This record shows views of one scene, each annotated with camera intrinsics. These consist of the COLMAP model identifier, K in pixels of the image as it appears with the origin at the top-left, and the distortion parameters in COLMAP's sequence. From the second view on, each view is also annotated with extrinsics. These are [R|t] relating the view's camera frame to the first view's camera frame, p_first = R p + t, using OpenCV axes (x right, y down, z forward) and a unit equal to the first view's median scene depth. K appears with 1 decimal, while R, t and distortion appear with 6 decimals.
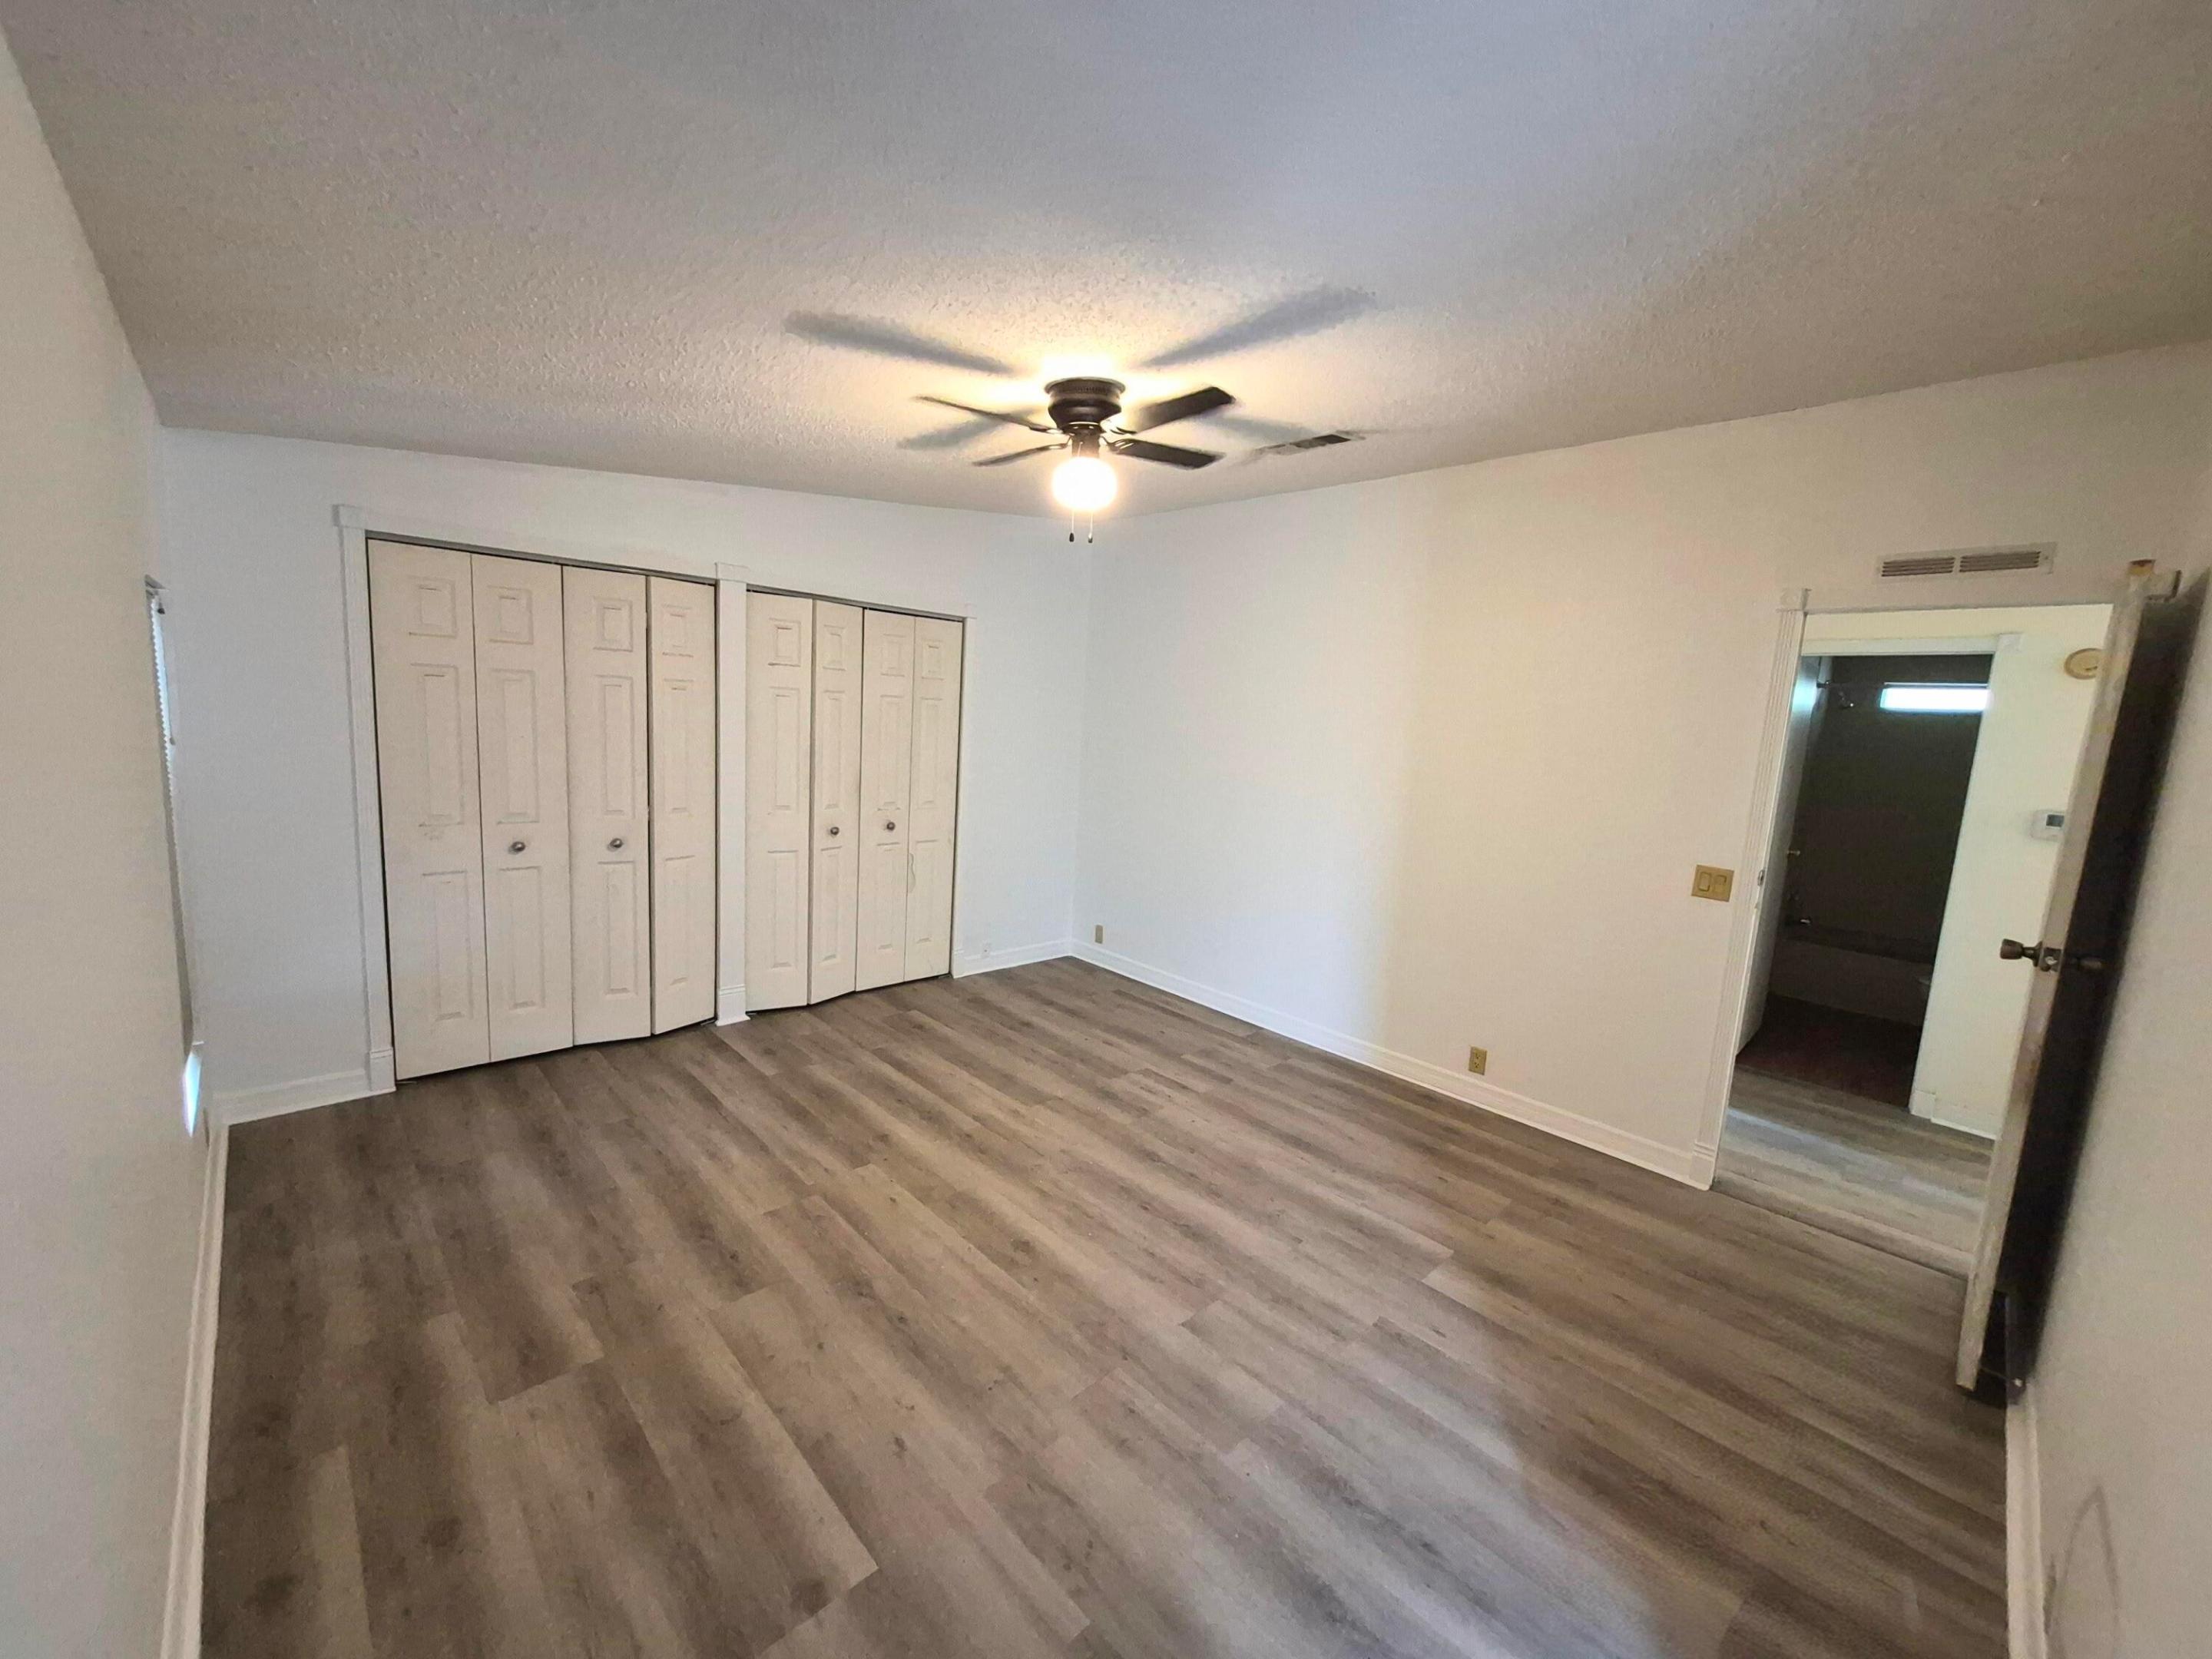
lens RADIAL K [[868.2, 0, 1124.6], [0, 868.2, 825.7], [0, 0, 1]] dist [0.009429, -0.000601]
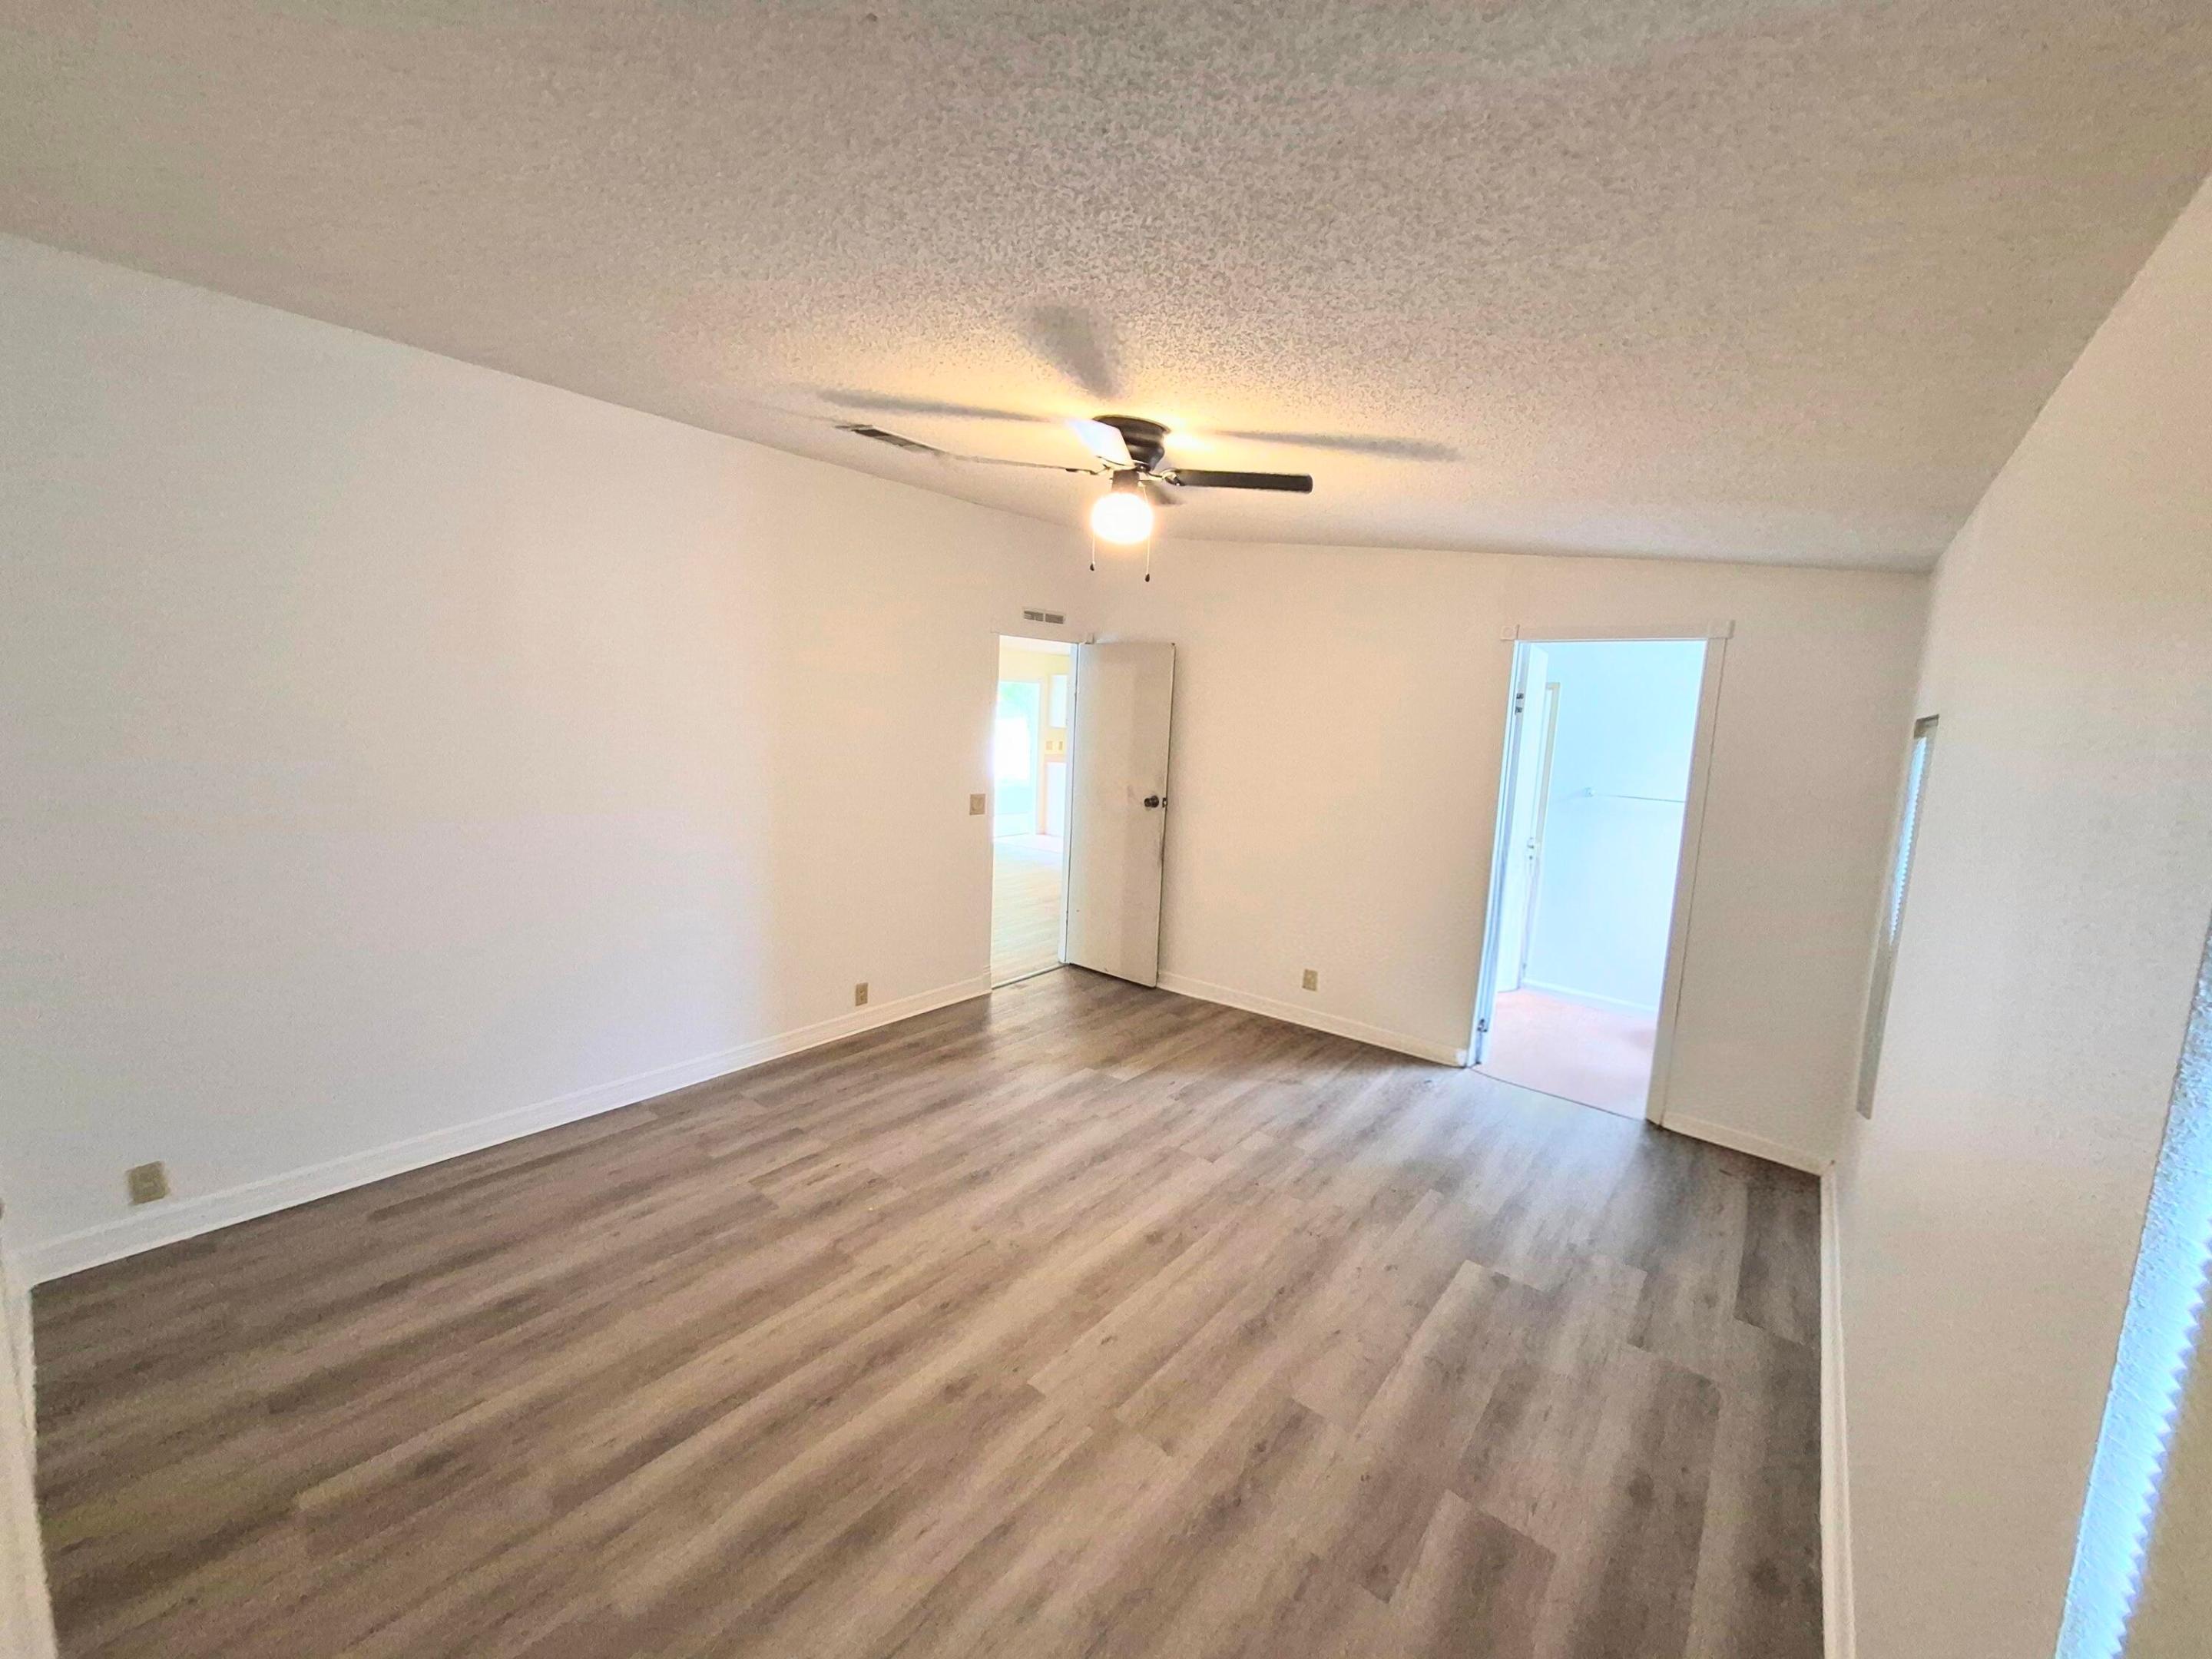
lens RADIAL K [[868.2, 0, 1113.7], [0, 868.2, 833.8], [0, 0, 1]] dist [0.009429, -0.000601]
pose [[-0.112928, -0.209962, 0.971166, -0.912616], [0.079118, 0.972414, 0.219432, -0.213693], [-0.990448, 0.101616, -0.093201, 0.949705]]
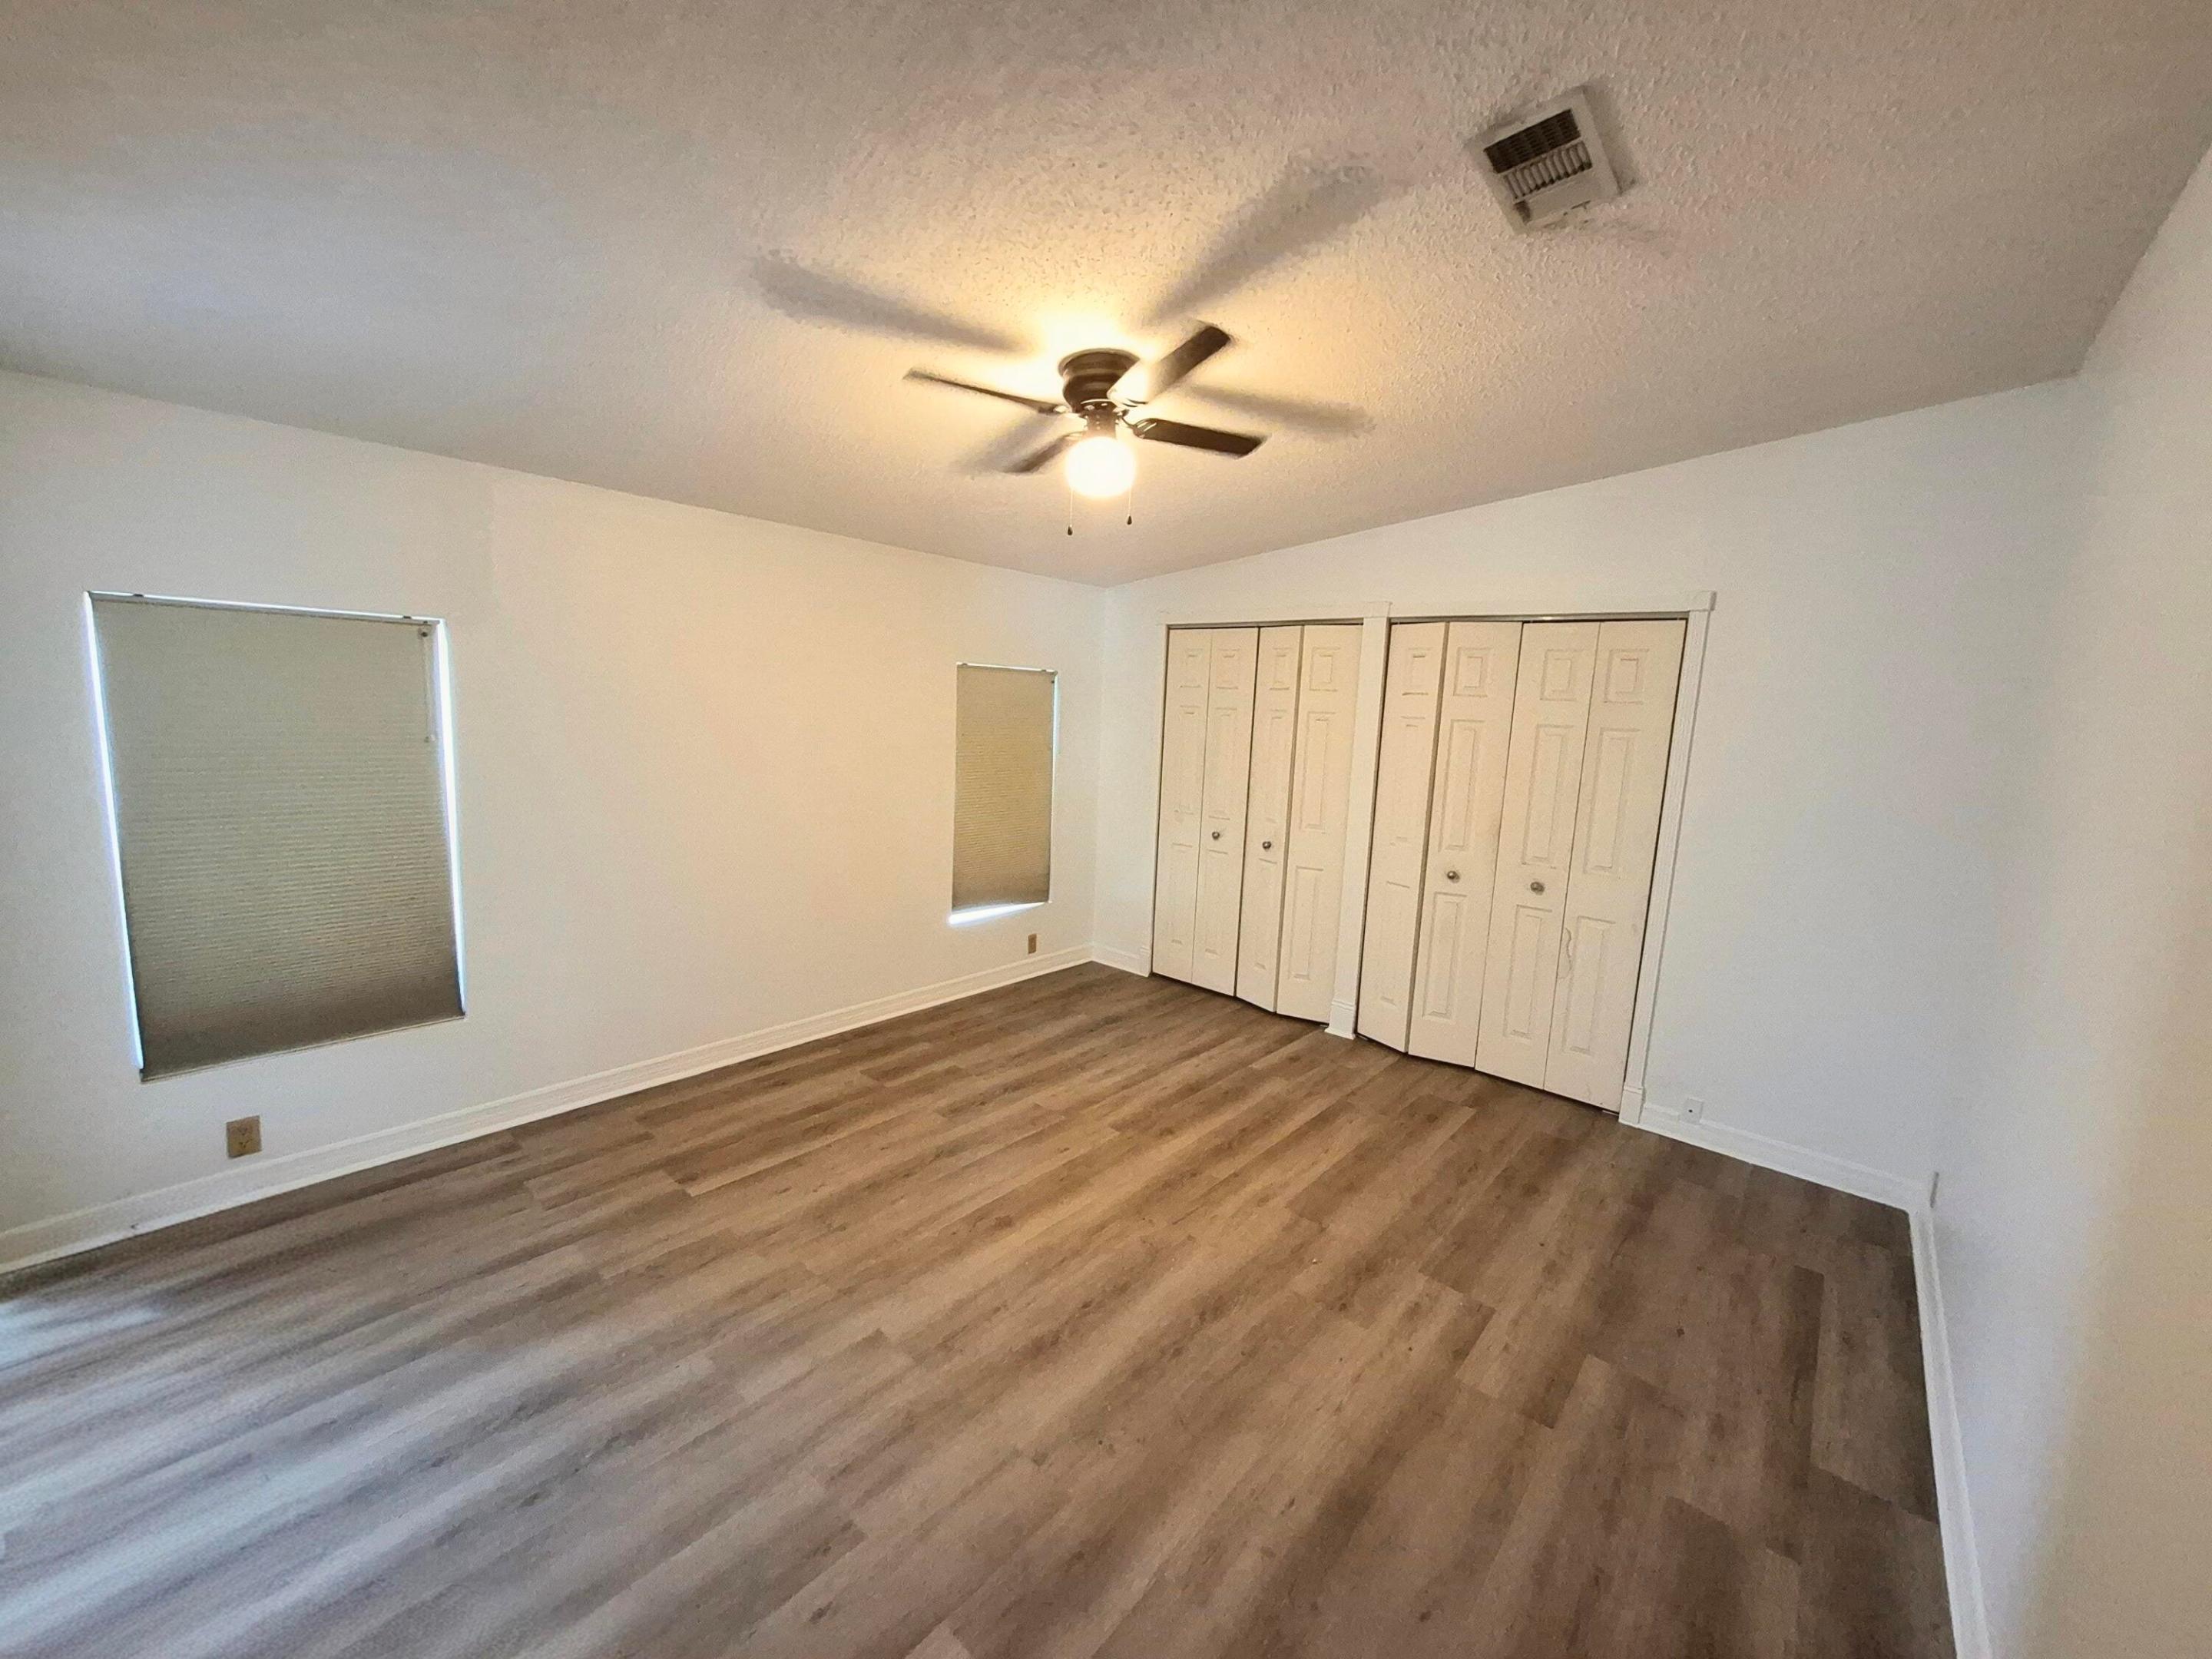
lens RADIAL K [[868.2, 0, 1112.2], [0, 868.2, 822.9], [0, 0, 1]] dist [0.009429, -0.000601]
pose [[0.084116, 0.080098, -0.993231, 0.765015], [-0.173165, 0.982773, 0.064589, -0.064472], [0.981294, 0.166560, 0.096537, 0.818230]]
